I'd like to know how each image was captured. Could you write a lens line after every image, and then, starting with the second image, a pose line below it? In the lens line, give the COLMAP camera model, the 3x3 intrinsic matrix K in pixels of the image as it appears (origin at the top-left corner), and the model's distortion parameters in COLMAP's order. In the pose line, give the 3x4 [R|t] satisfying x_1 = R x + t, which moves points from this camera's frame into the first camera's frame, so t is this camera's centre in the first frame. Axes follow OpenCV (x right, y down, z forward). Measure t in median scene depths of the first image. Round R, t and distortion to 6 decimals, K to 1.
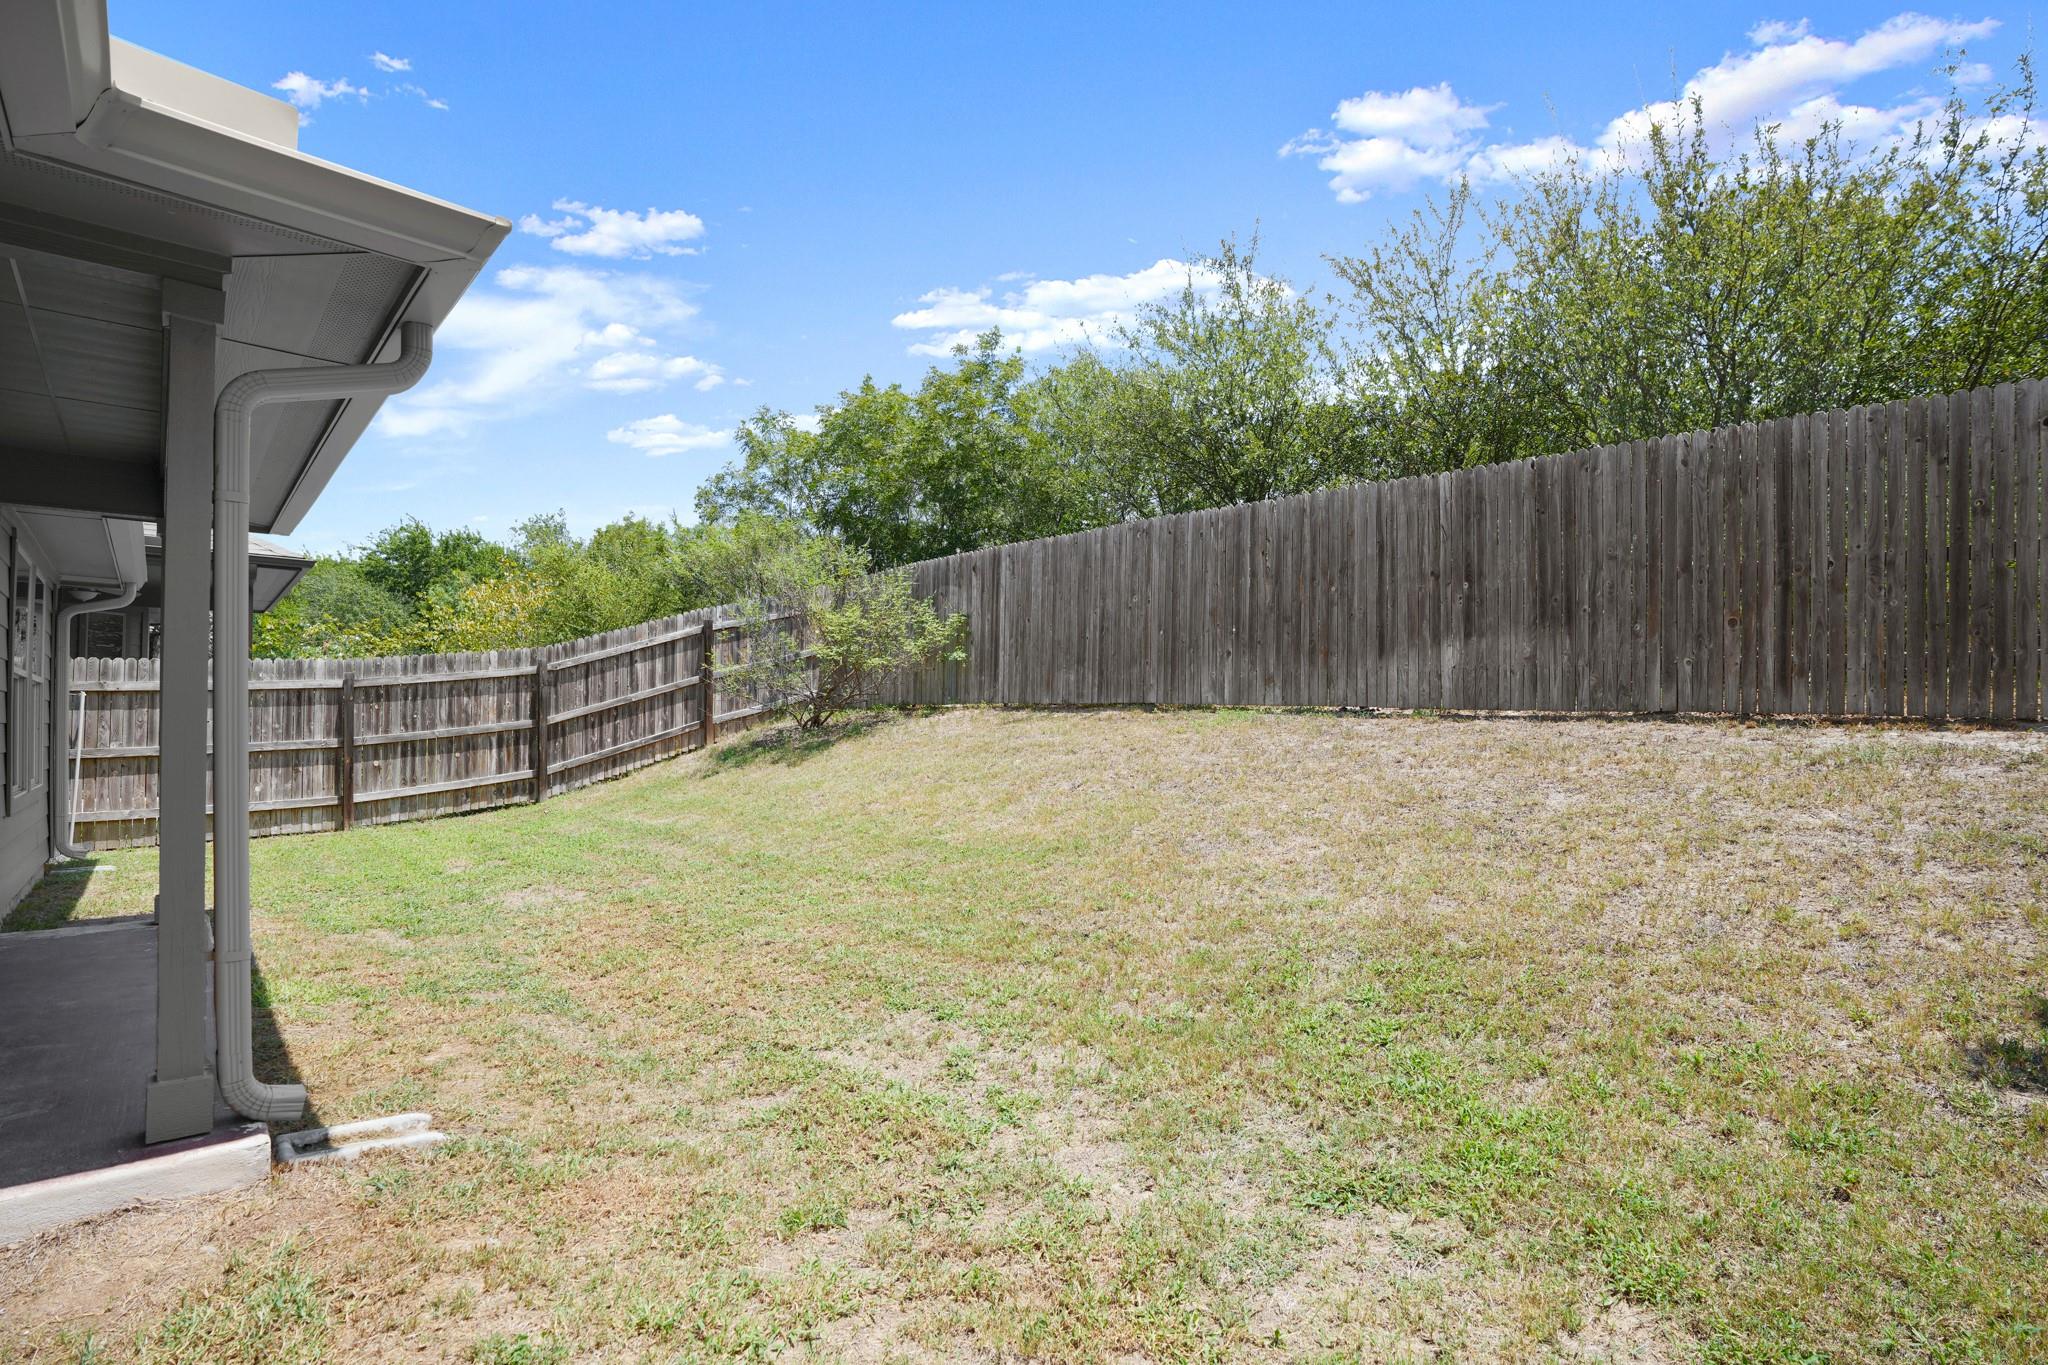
lens RADIAL K [[935.5, 0, 1030.9], [0, 935.5, 704.1], [0, 0, 1]] dist [-0.001272, -0.000042]
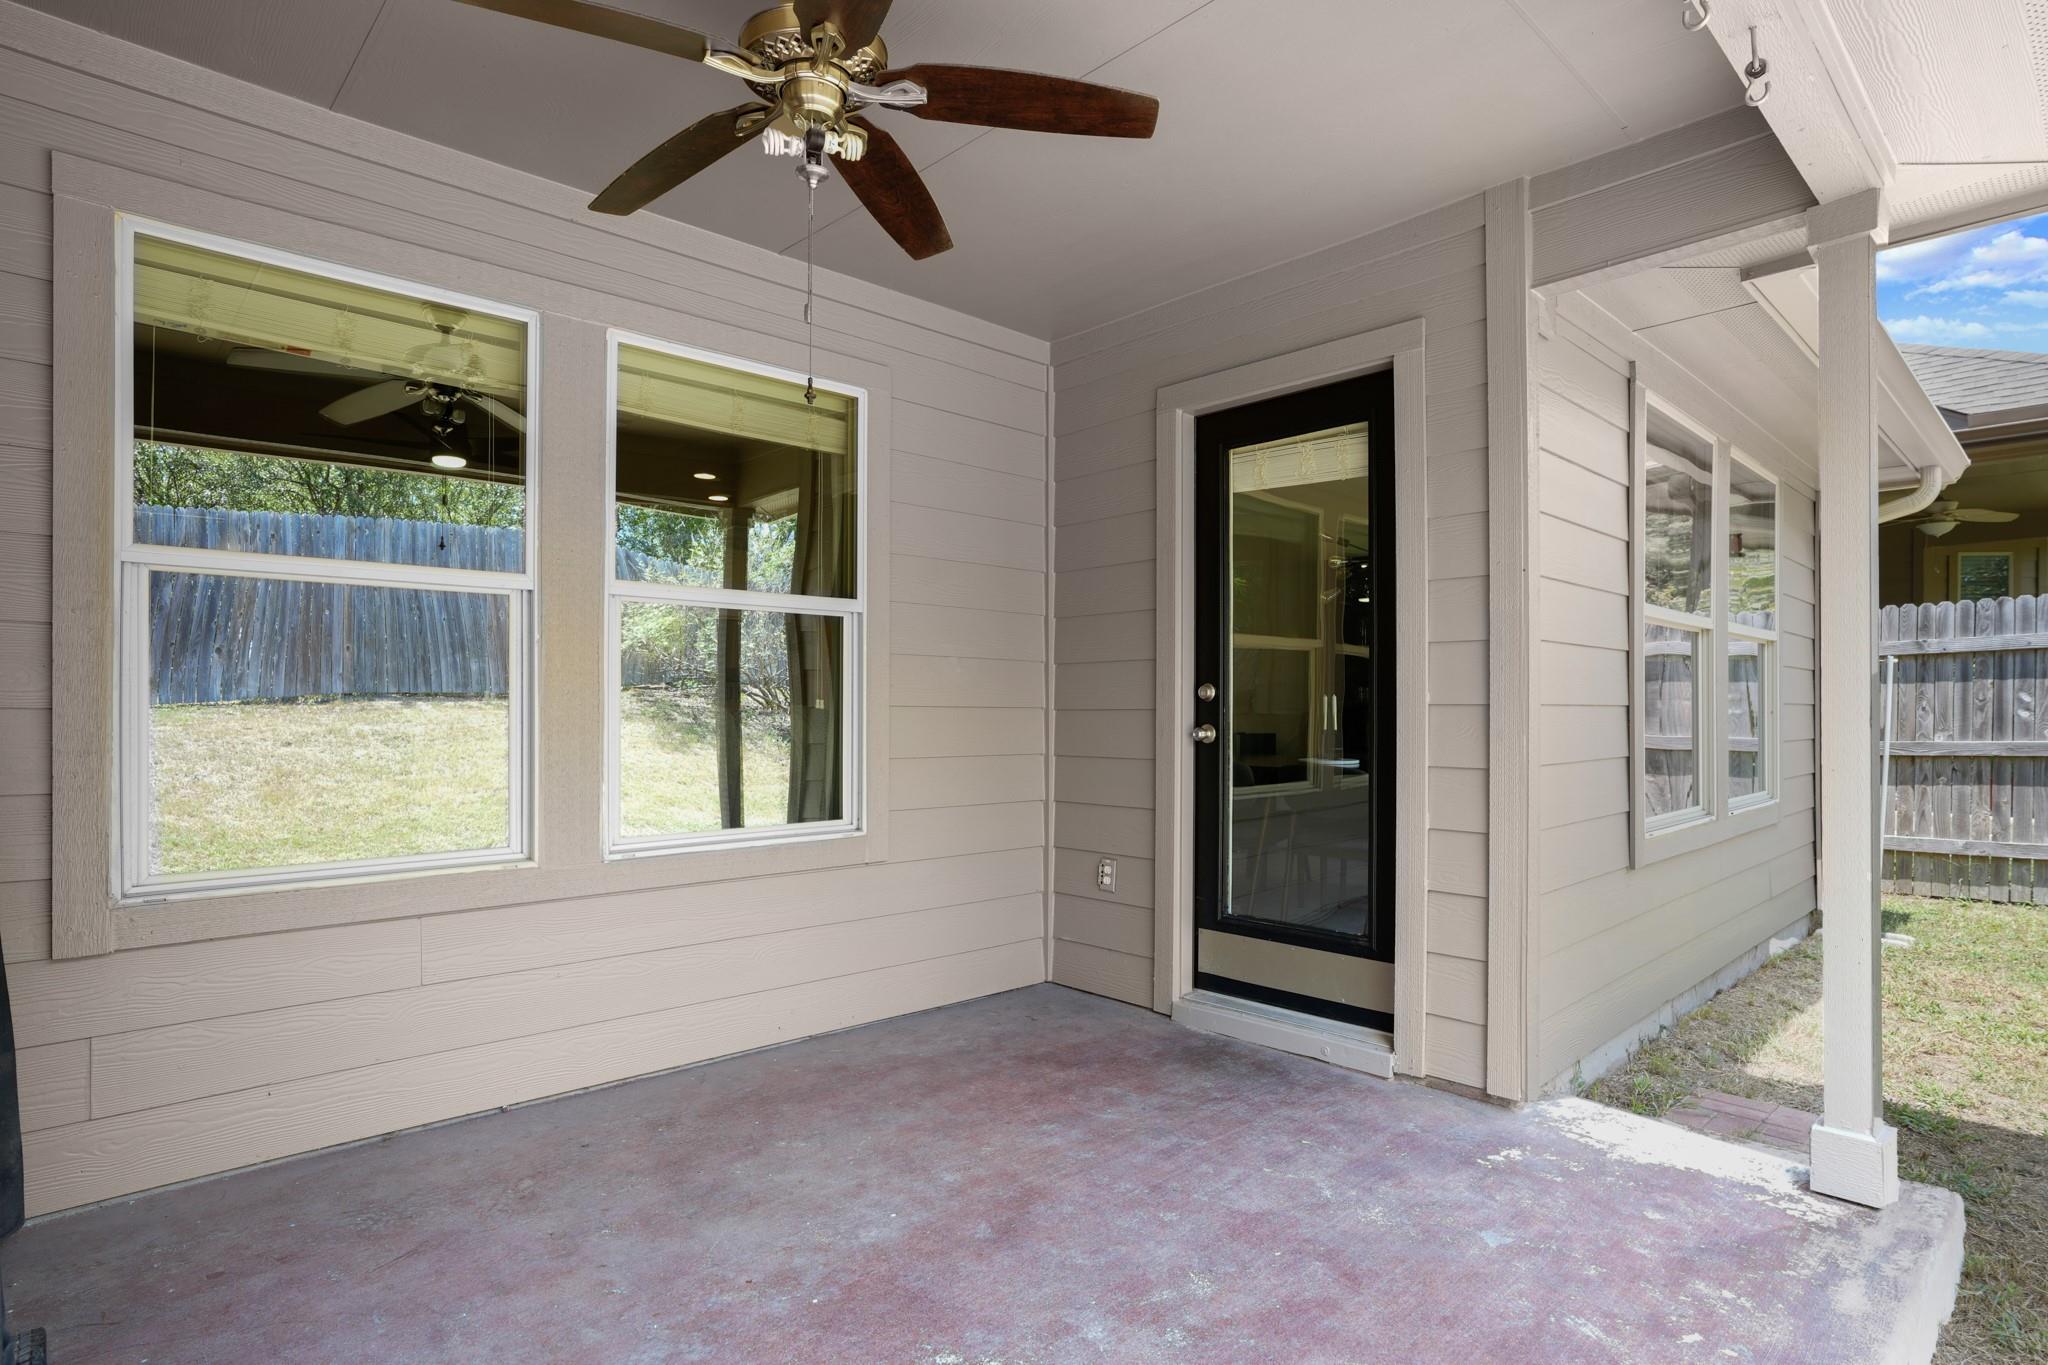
lens RADIAL K [[1050.7, 0, 1025.6], [0, 1050.7, 692.6], [0, 0, 1]] dist [0.001726, 0.000990]
pose [[0.019482, 0.000348, -0.999810, -0.263085], [0.014494, 0.999895, 0.000631, 0.003567], [0.999705, -0.014503, 0.019475, 0.351310]]
